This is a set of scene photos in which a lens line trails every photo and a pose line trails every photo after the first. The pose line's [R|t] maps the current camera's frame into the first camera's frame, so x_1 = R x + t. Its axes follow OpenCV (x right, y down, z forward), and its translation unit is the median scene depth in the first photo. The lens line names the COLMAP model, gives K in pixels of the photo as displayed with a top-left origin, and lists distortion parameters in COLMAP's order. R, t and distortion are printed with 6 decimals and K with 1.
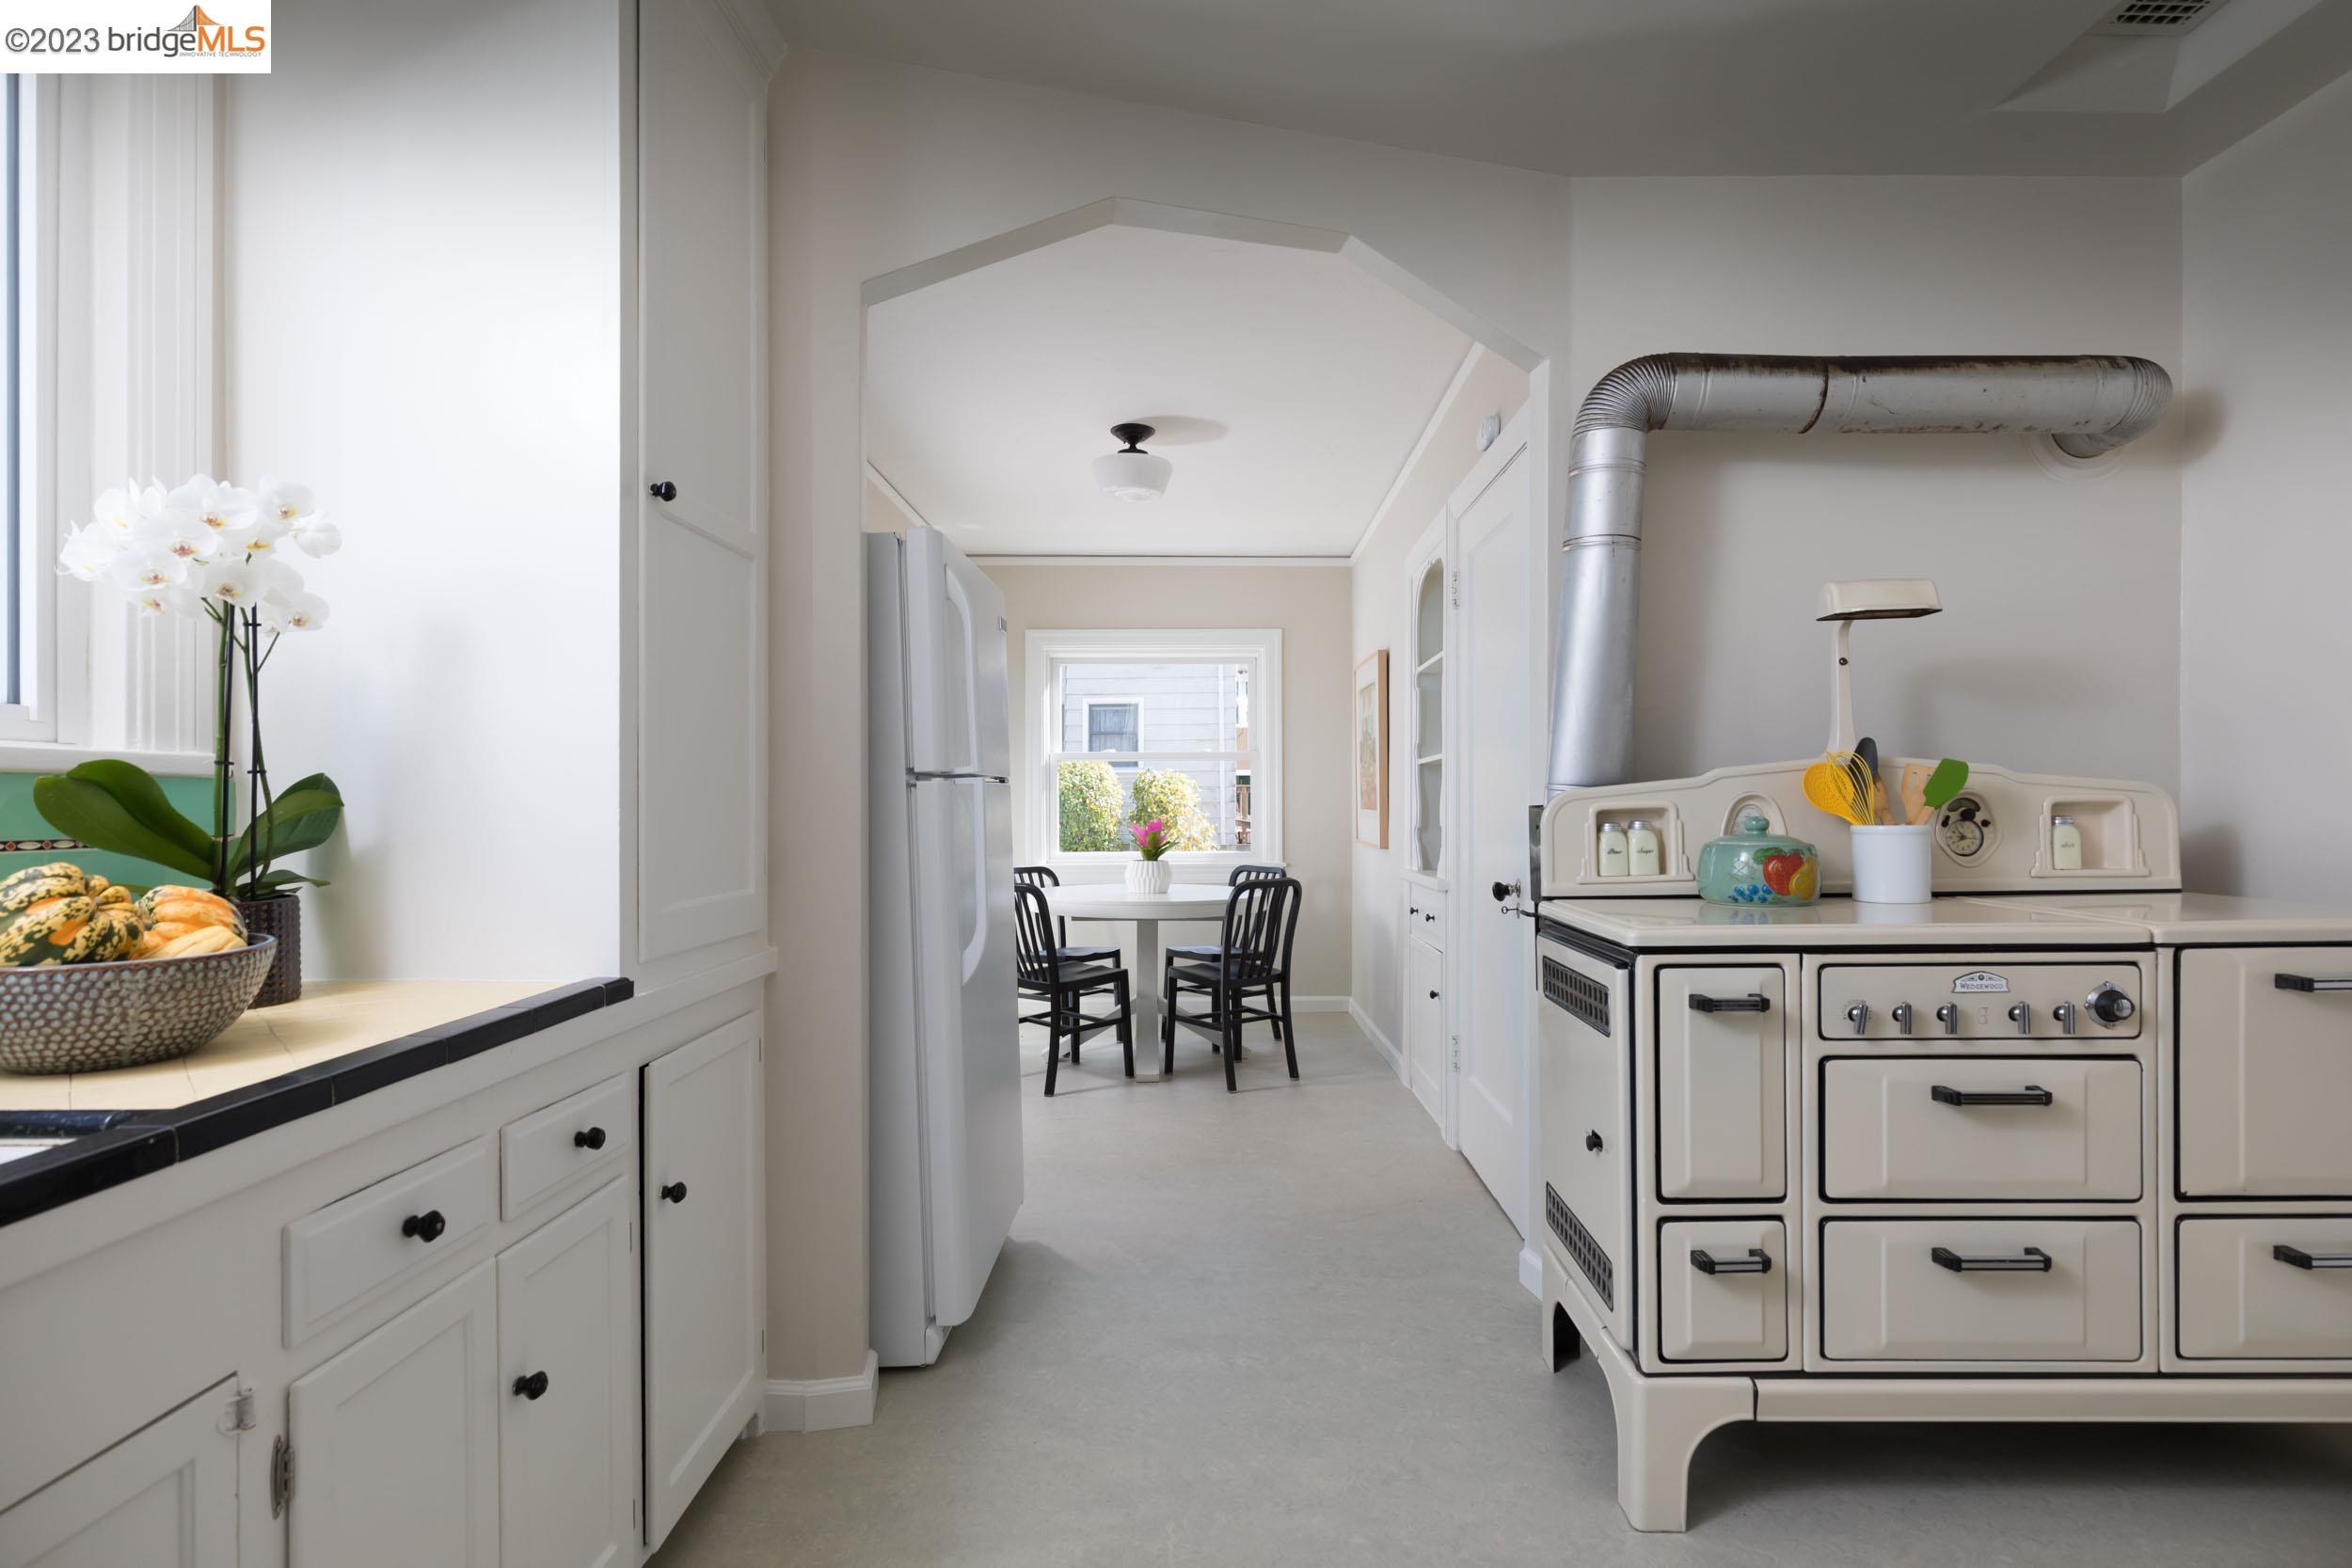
lens RADIAL K [[1130.4, 0, 1216.6], [0, 1130.4, 811.4], [0, 0, 1]] dist [-0.000490, -0.000034]
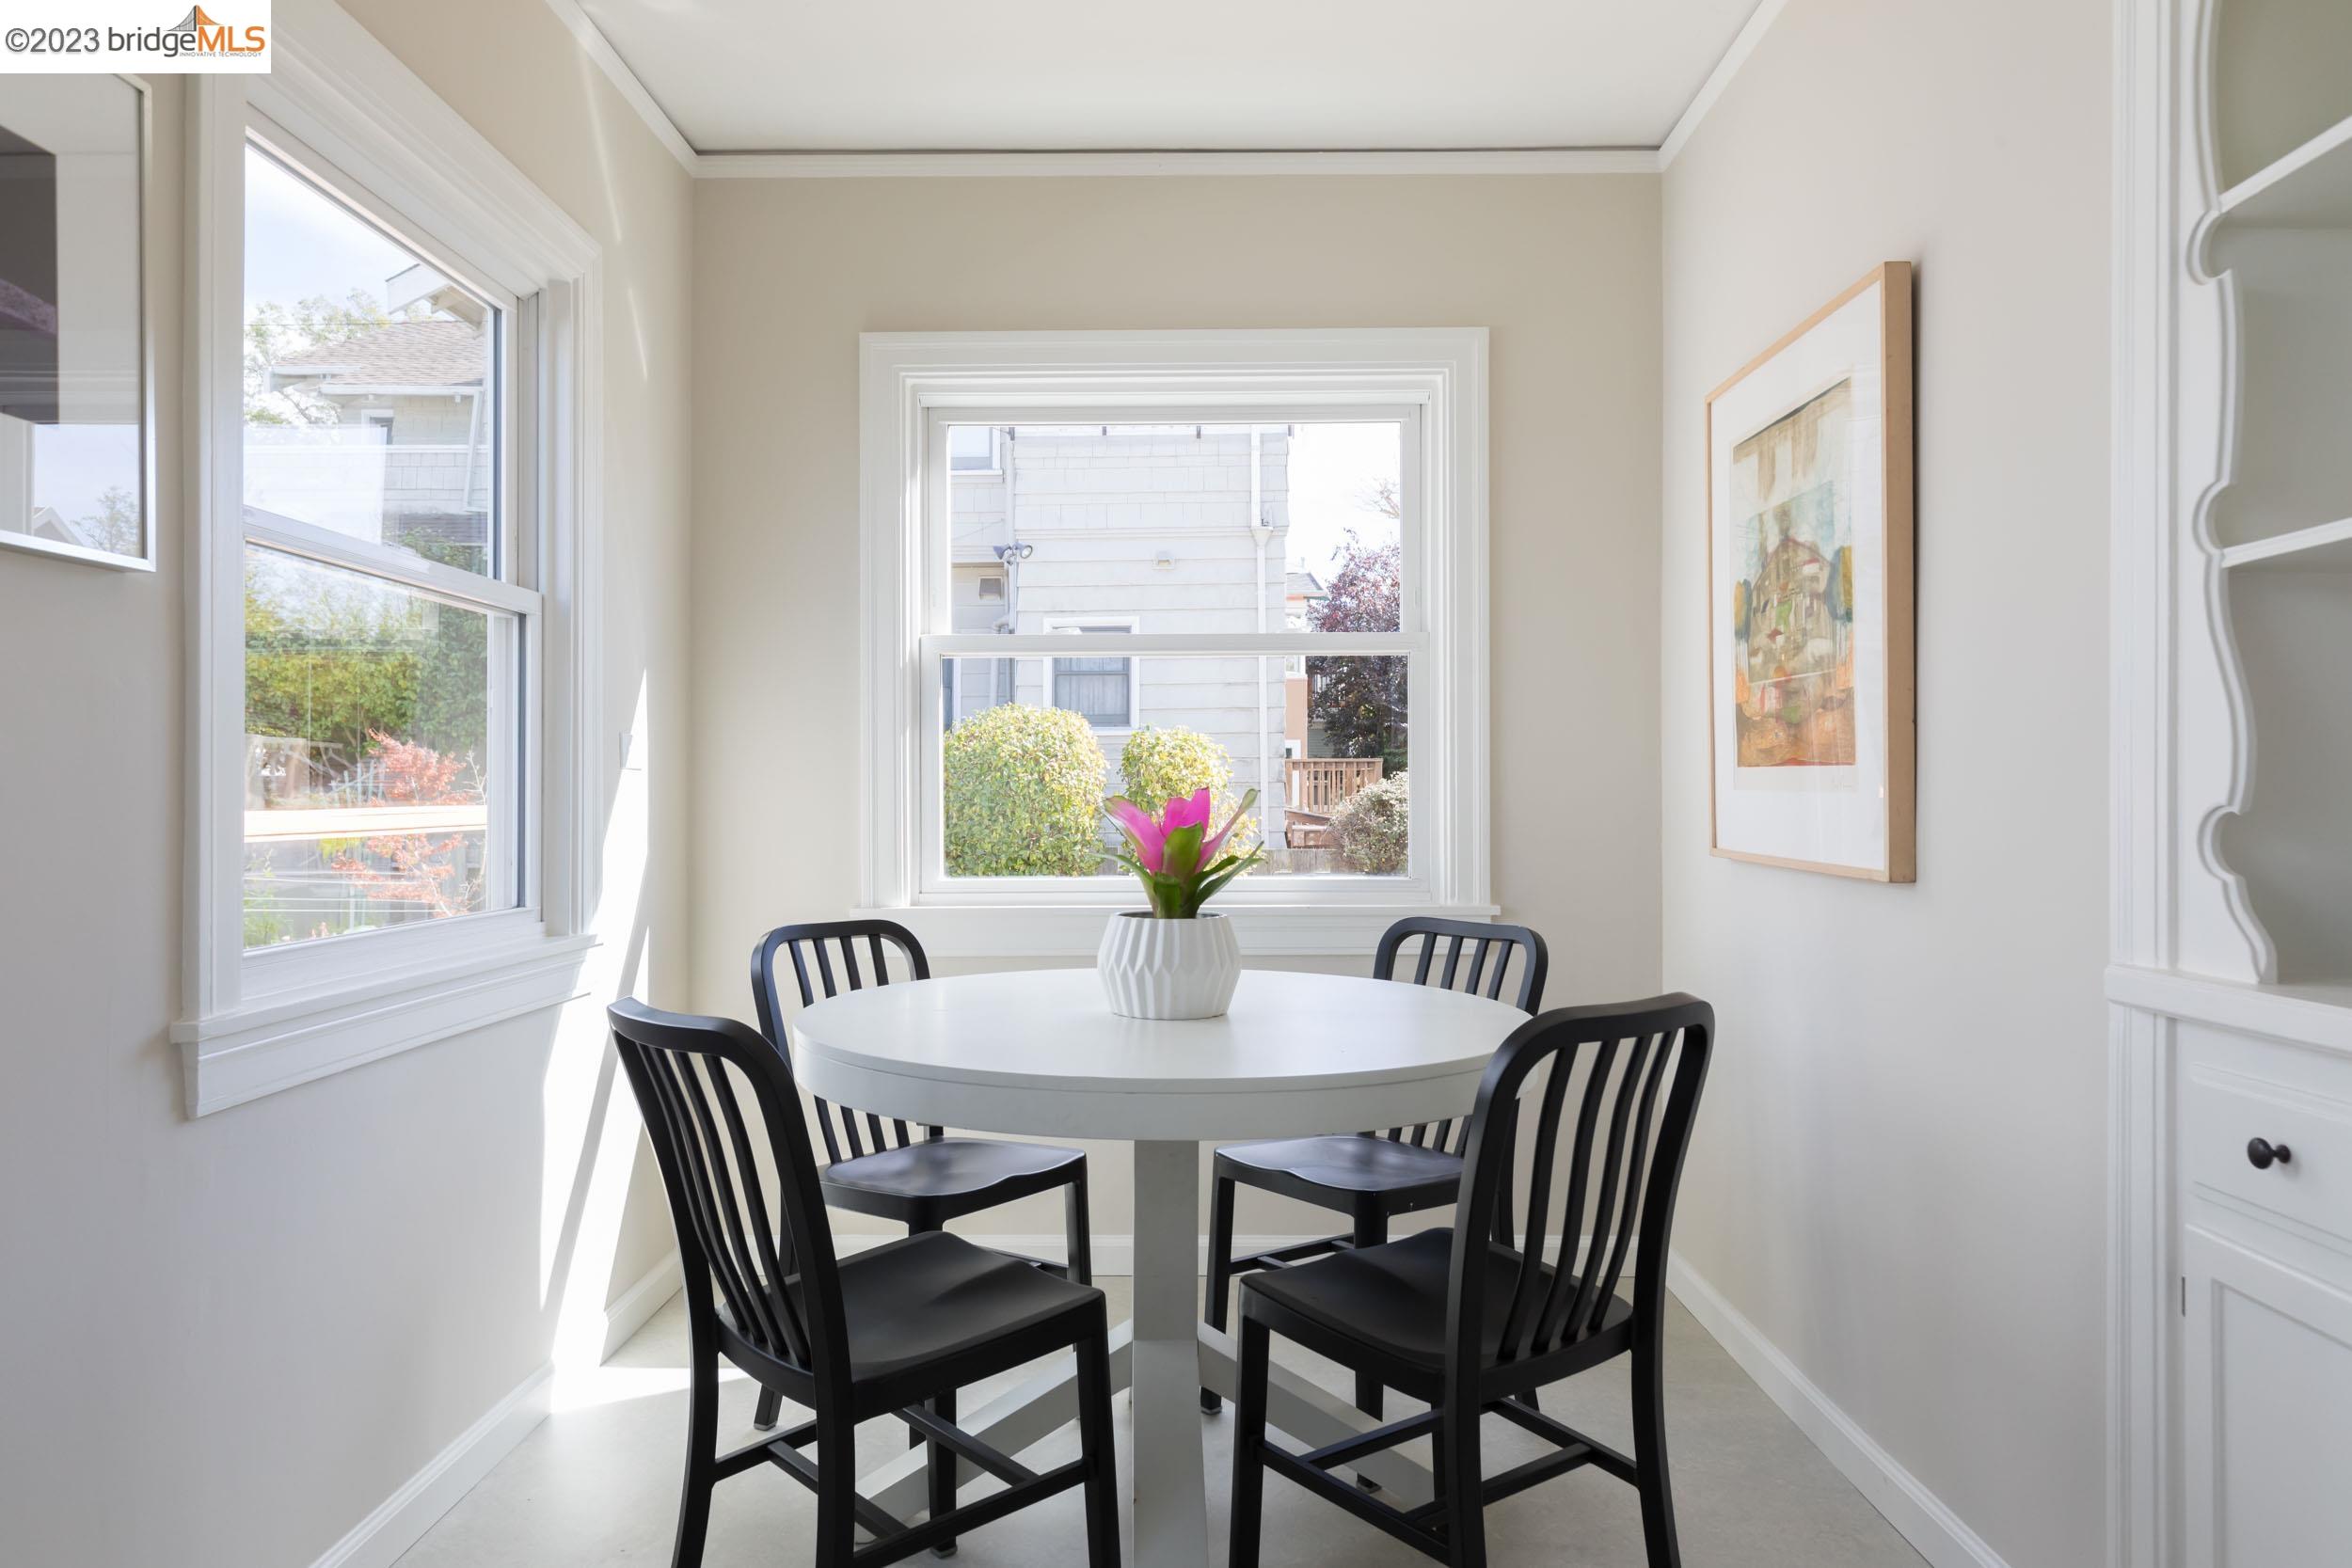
lens RADIAL K [[1473.8, 0, 1184.9], [0, 1473.8, 810.3], [0, 0, 1]] dist [0.000674, -0.000381]
pose [[0.999499, 0.002683, -0.031527, -0.102938], [-0.002521, 0.999983, 0.005176, 0.027099], [0.031541, -0.005093, 0.999489, 1.410651]]
